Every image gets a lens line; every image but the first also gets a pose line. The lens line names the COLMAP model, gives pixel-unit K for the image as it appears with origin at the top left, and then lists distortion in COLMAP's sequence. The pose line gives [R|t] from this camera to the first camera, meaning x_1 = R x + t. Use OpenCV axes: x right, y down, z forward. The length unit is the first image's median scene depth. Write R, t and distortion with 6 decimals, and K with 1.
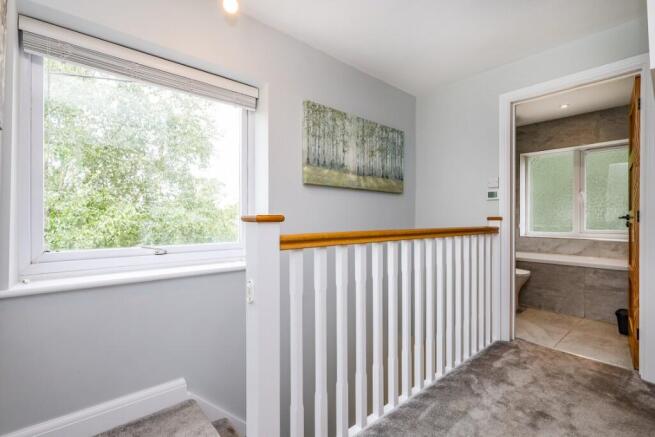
lens RADIAL K [[307.0, 0, 325.4], [0, 307.0, 219.3], [0, 0, 1]] dist [0.001380, 0.000126]
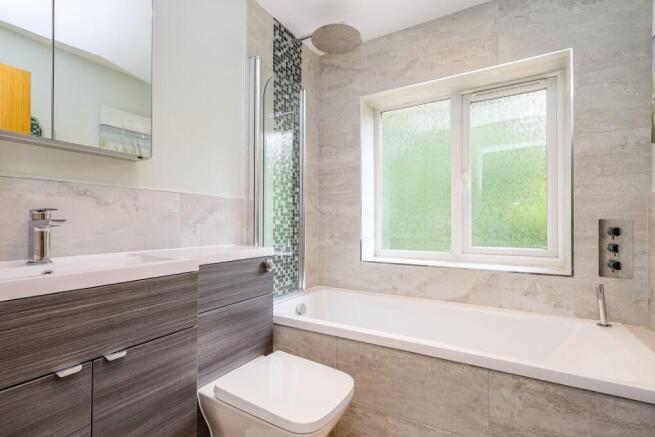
lens RADIAL K [[307.0, 0, 325.4], [0, 307.0, 219.3], [0, 0, 1]] dist [0.001380, 0.000126]
pose [[0.951786, 0.007072, 0.306683, 0.461678], [0.000629, 0.999687, -0.025005, 0.000301], [-0.306763, 0.023993, 0.951483, 0.593402]]
